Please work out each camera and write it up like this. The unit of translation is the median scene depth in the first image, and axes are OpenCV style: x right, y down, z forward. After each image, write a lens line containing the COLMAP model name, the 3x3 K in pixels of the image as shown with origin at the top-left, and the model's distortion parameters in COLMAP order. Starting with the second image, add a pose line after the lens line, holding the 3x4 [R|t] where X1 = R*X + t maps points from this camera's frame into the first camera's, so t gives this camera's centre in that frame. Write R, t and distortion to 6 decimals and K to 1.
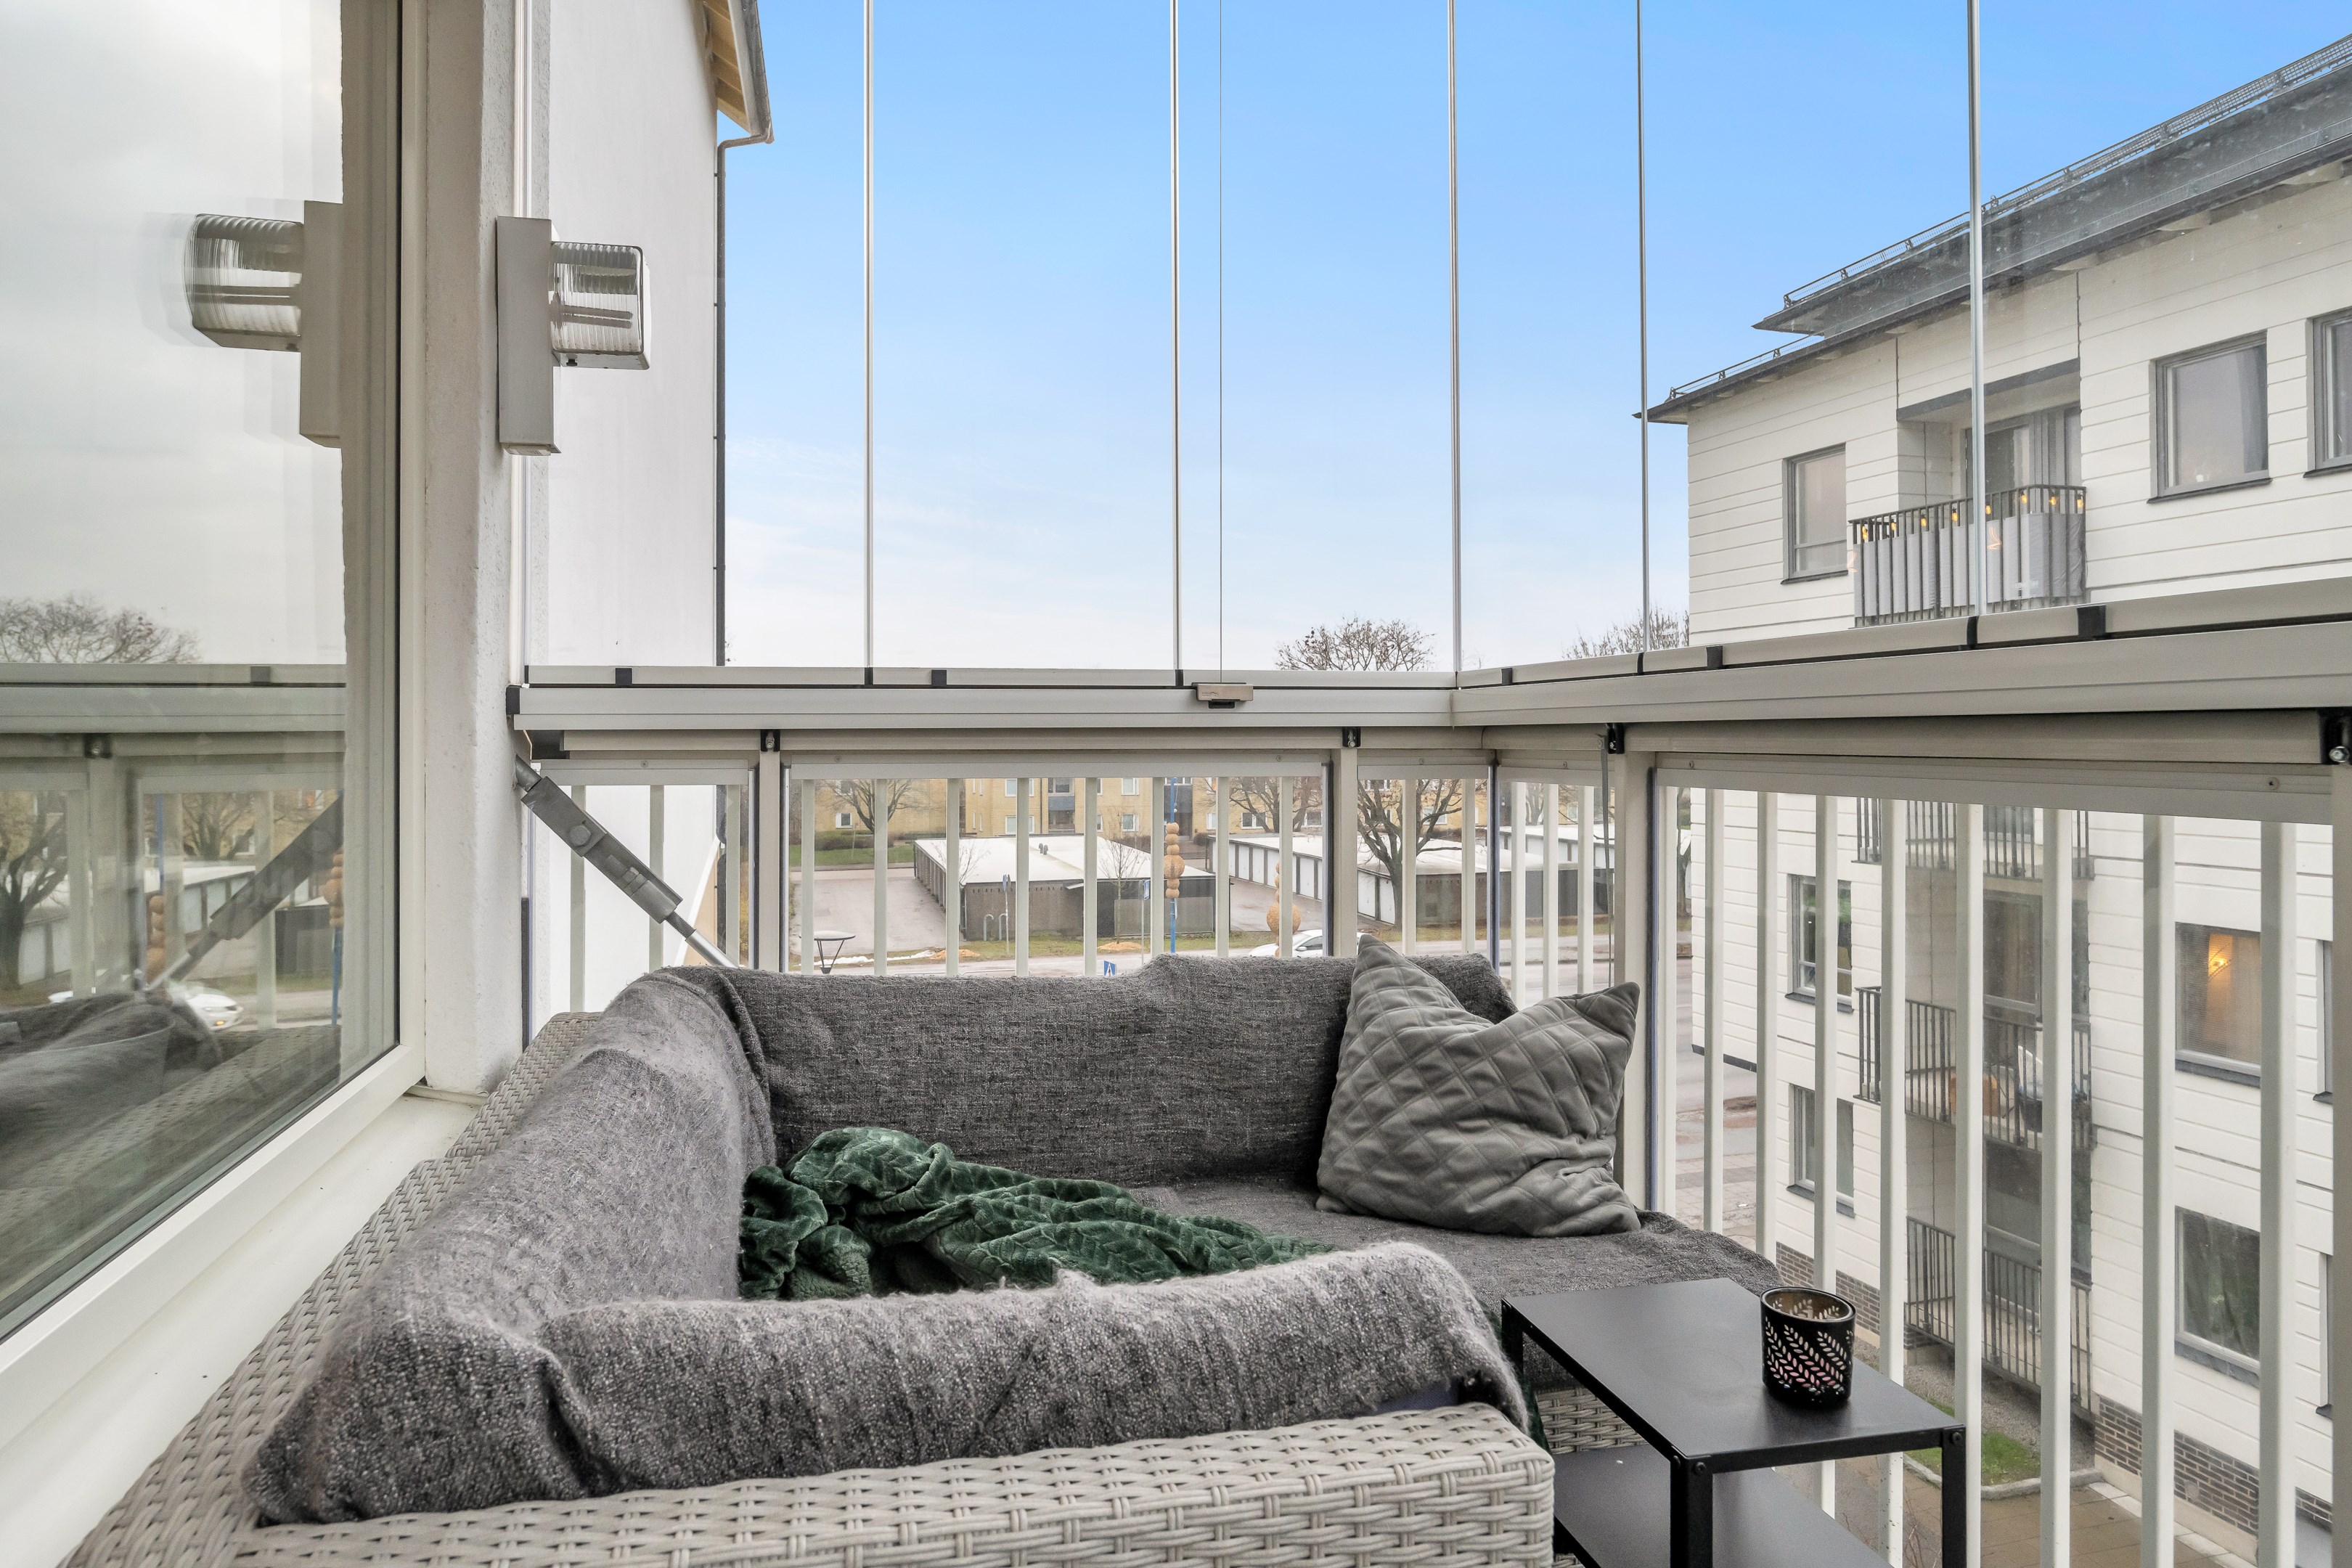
lens RADIAL K [[1467.7, 0, 1174.1], [0, 1467.7, 718.5], [0, 0, 1]] dist [-0.009186, -0.000758]
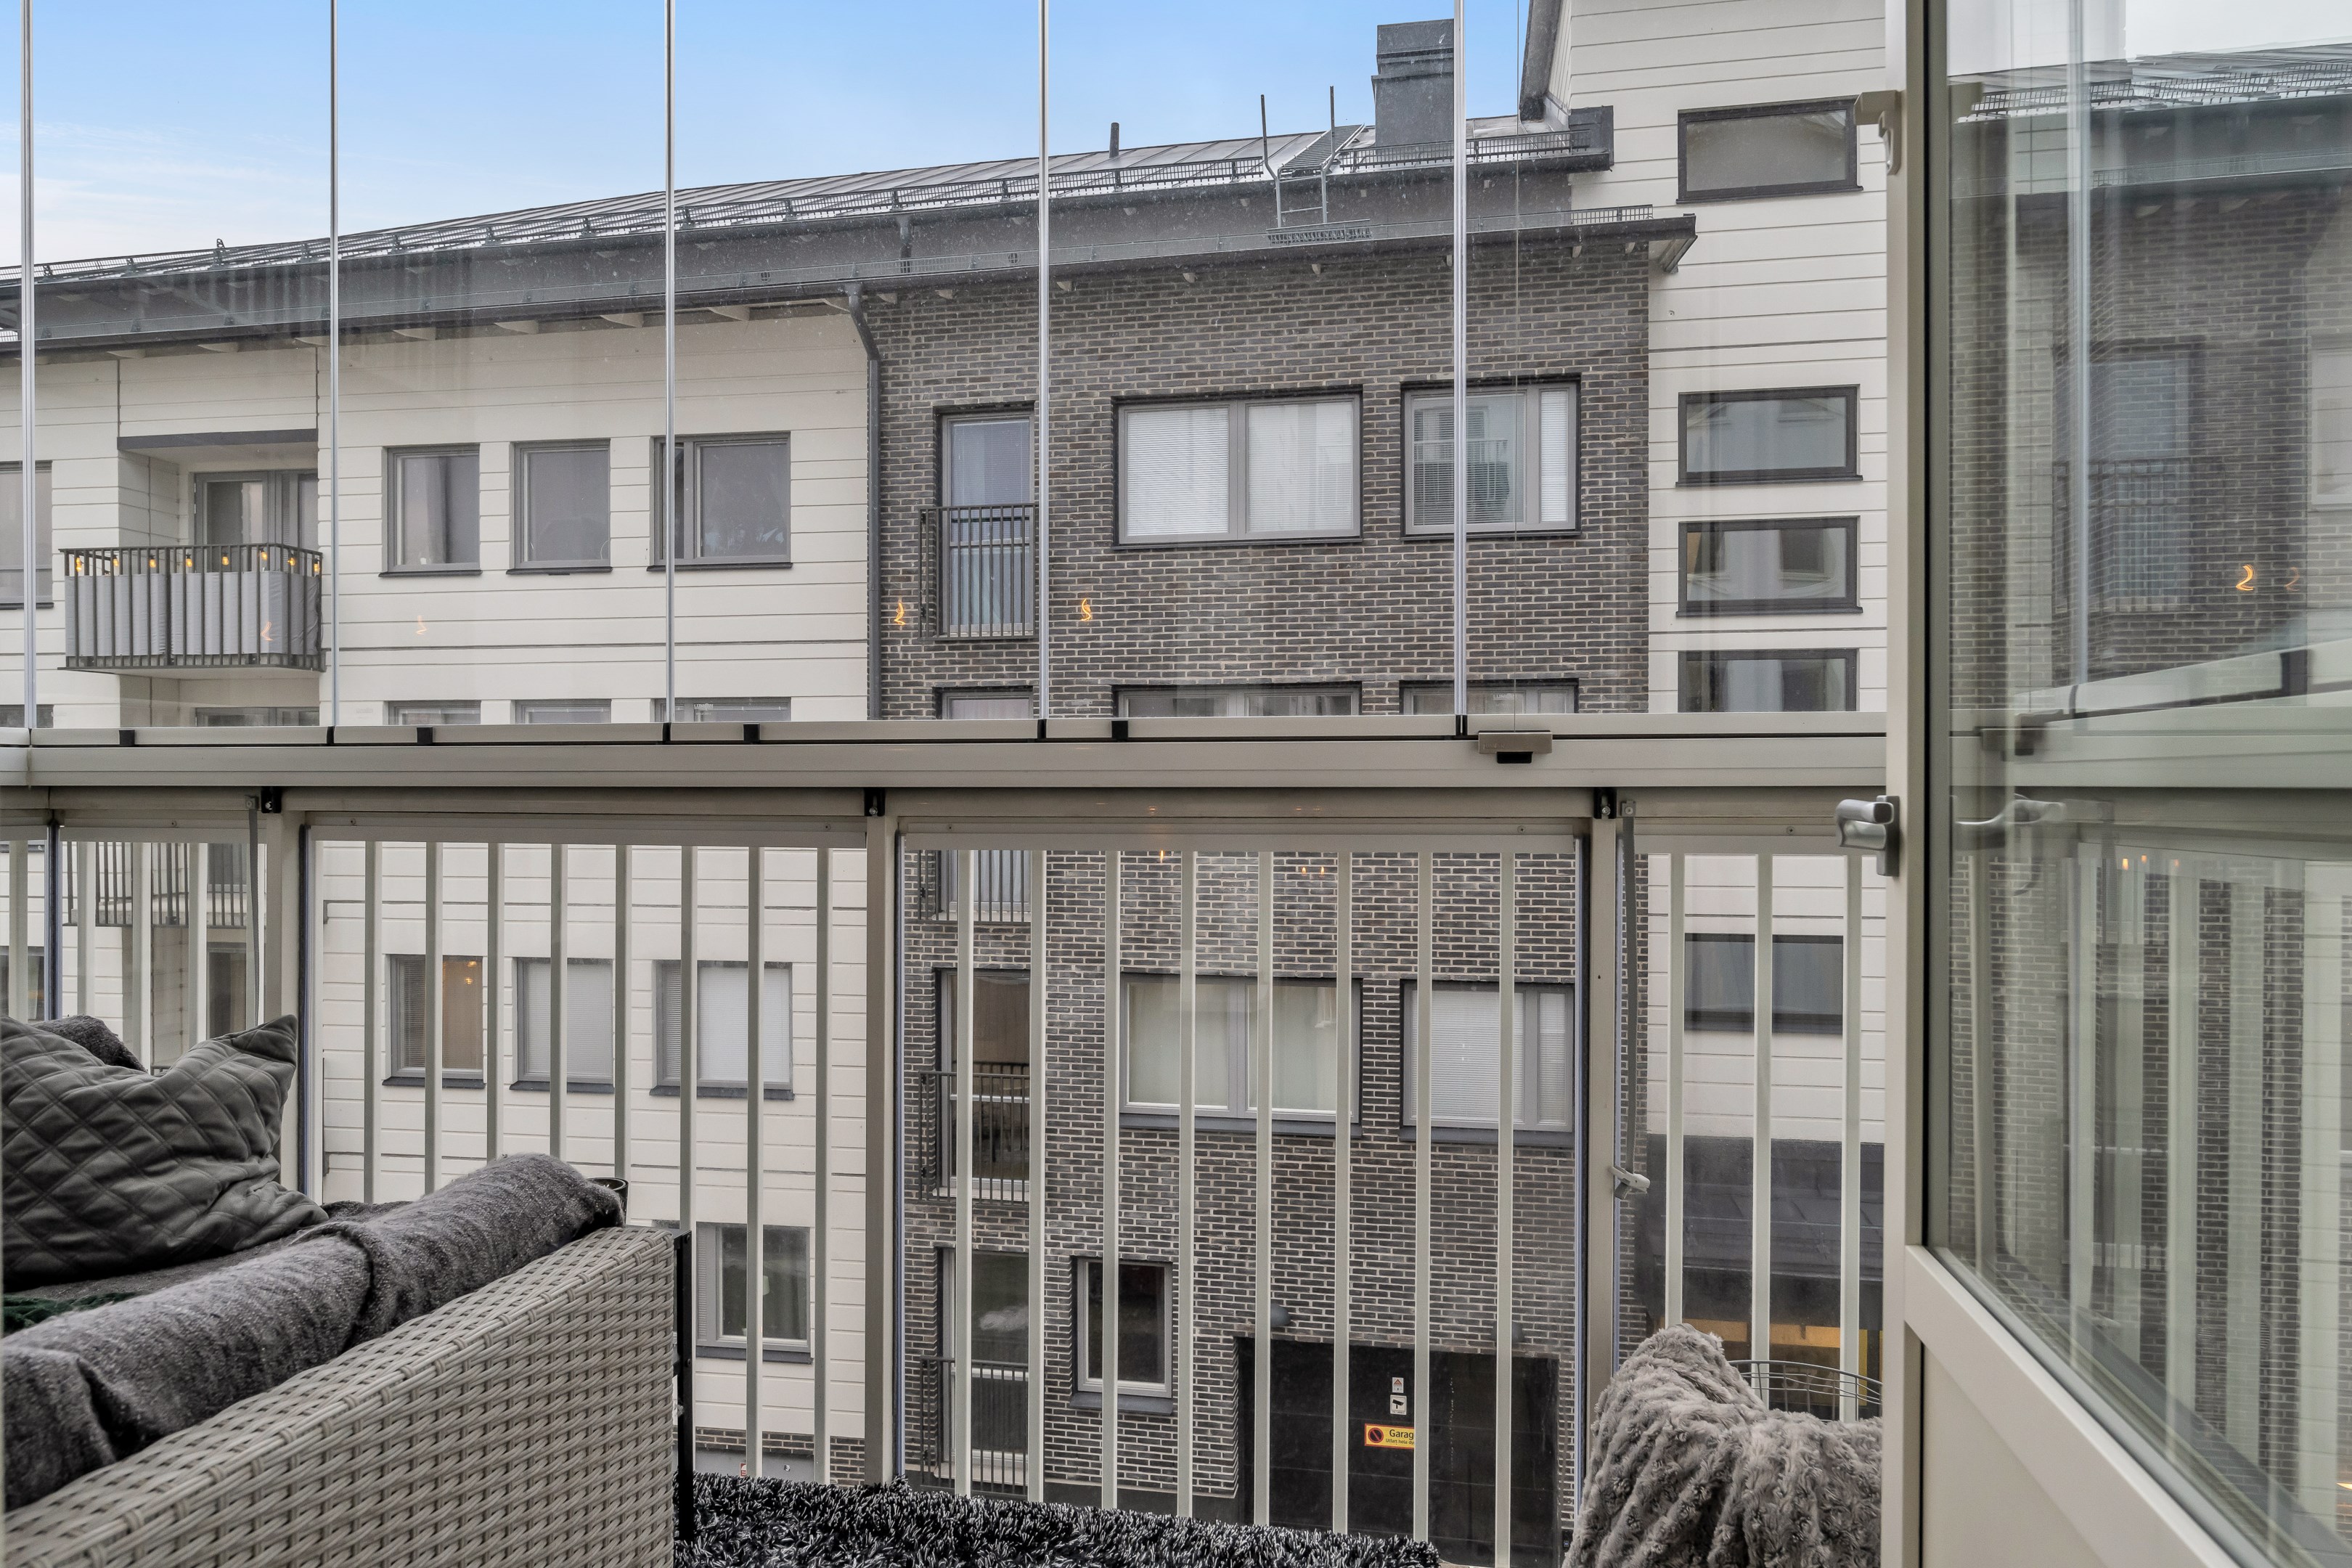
lens RADIAL K [[1496.3, 0, 1176.0], [0, 1496.3, 784.0], [0, 0, 1]] dist [-0.007978, 0.000815]
pose [[0.425453, 0.005619, 0.904963, -0.445715], [-0.015940, 0.999872, 0.001286, -0.010648], [-0.904840, -0.014973, 0.425488, -0.108040]]
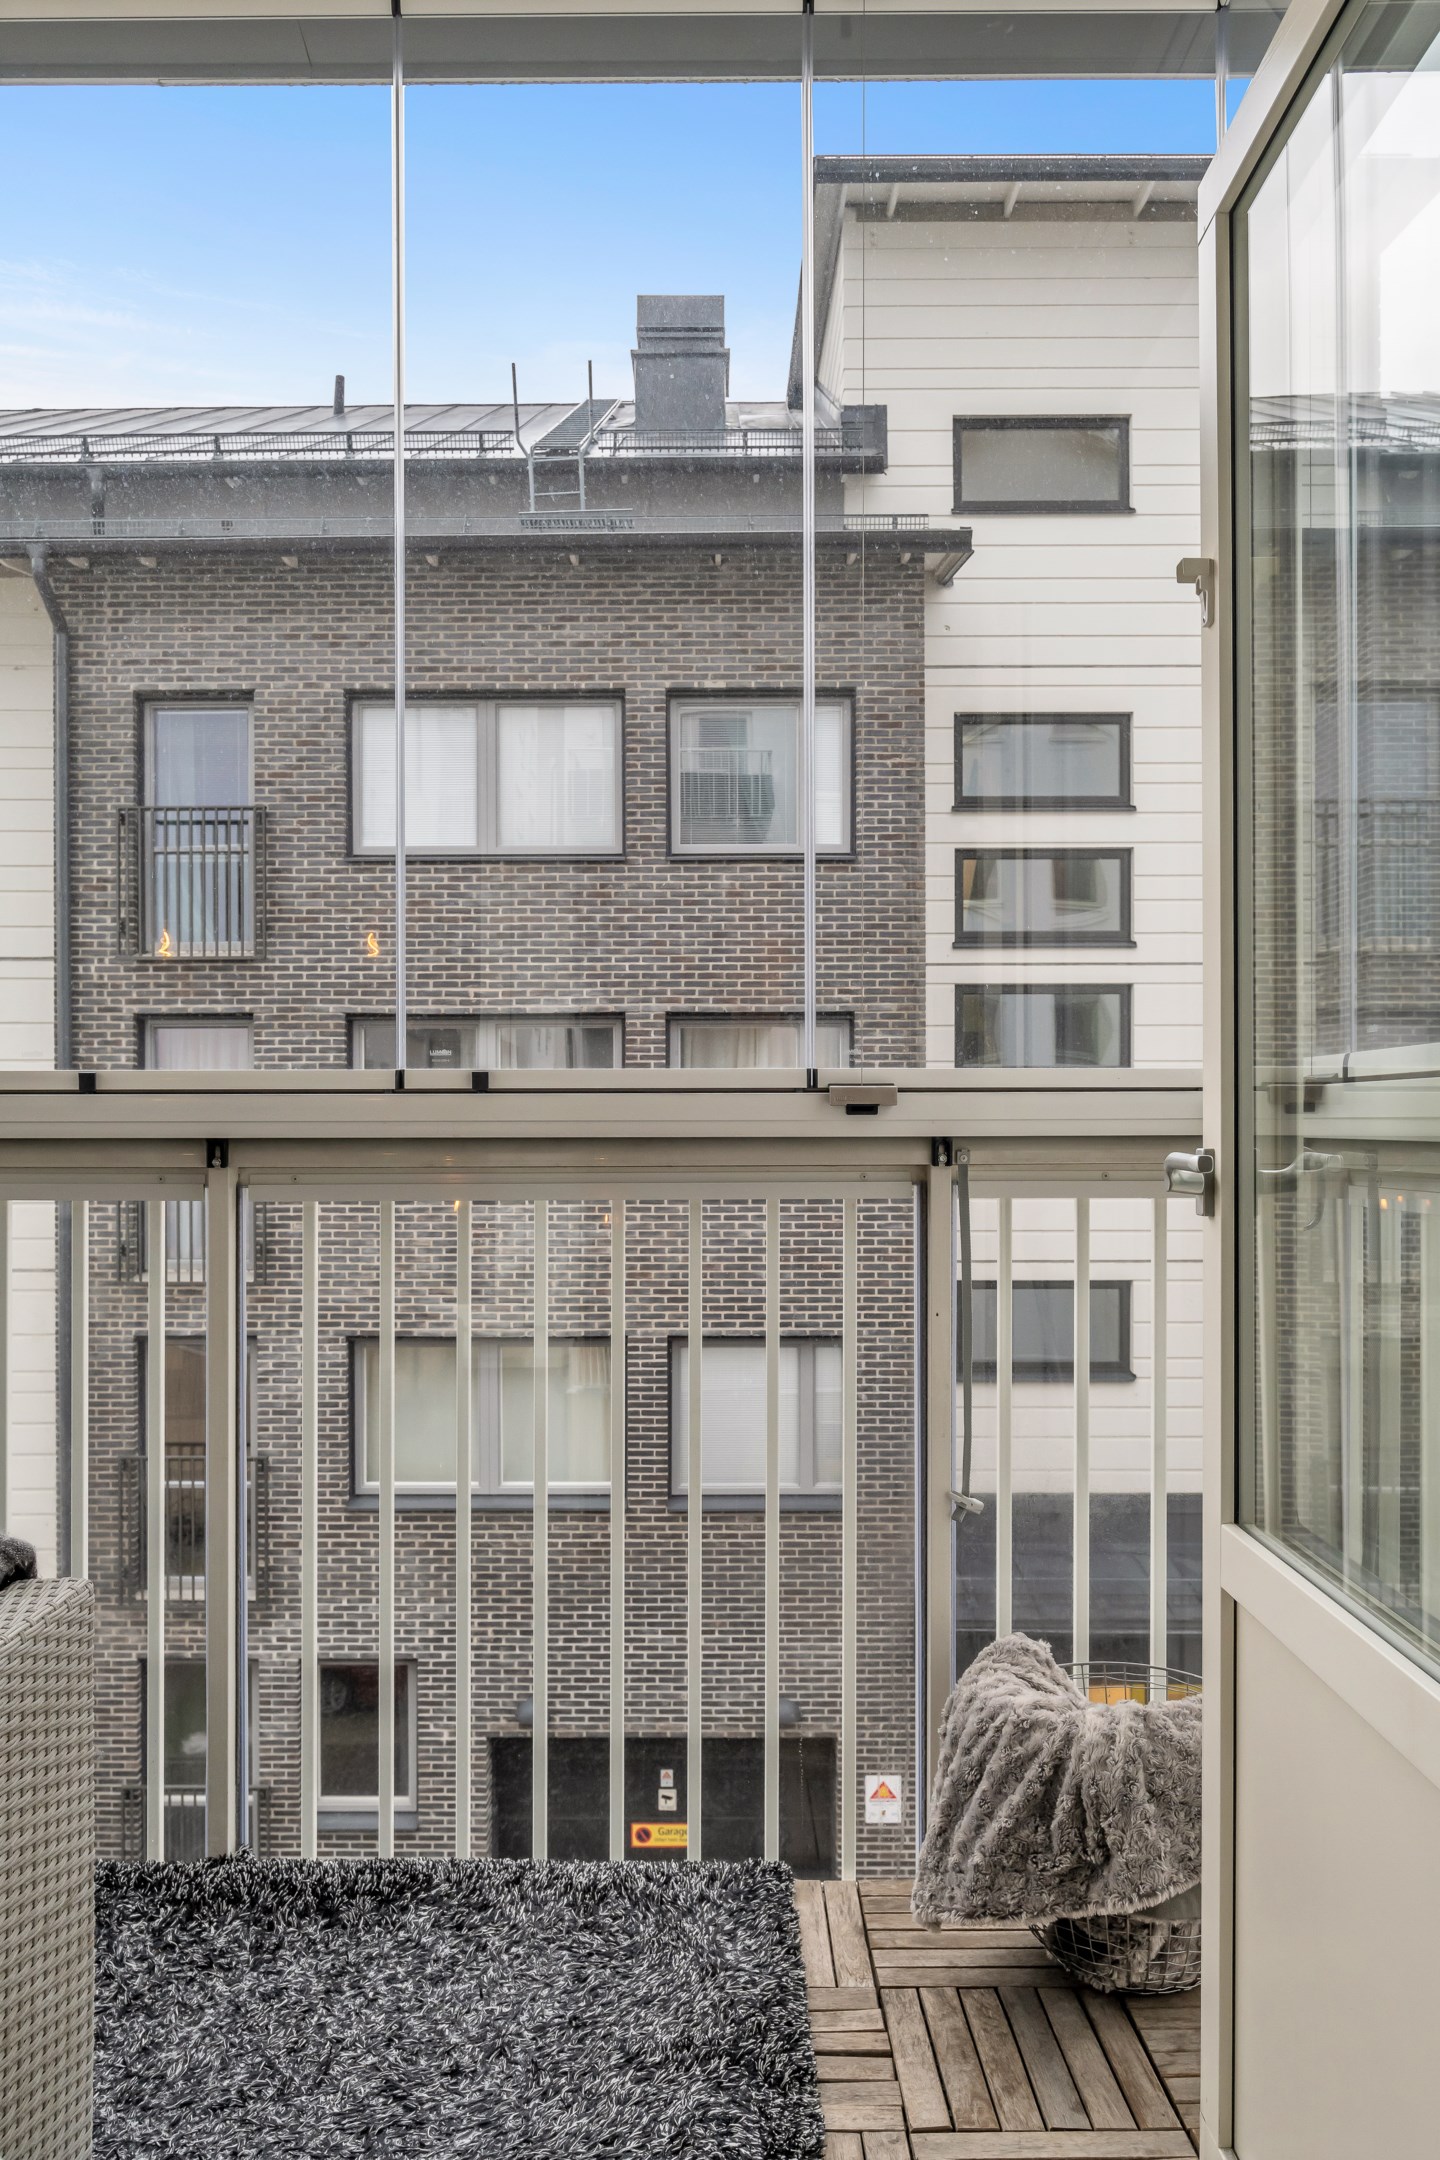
lens RADIAL K [[1686.1, 0, 715.4], [0, 1686.1, 1108.9], [0, 0, 1]] dist [-0.005396, 0.003713]
pose [[0.247338, 0.012653, 0.968847, -0.622444], [-0.014204, 0.999855, -0.009432, -0.017771], [-0.968825, -0.011429, 0.247482, -0.083710]]
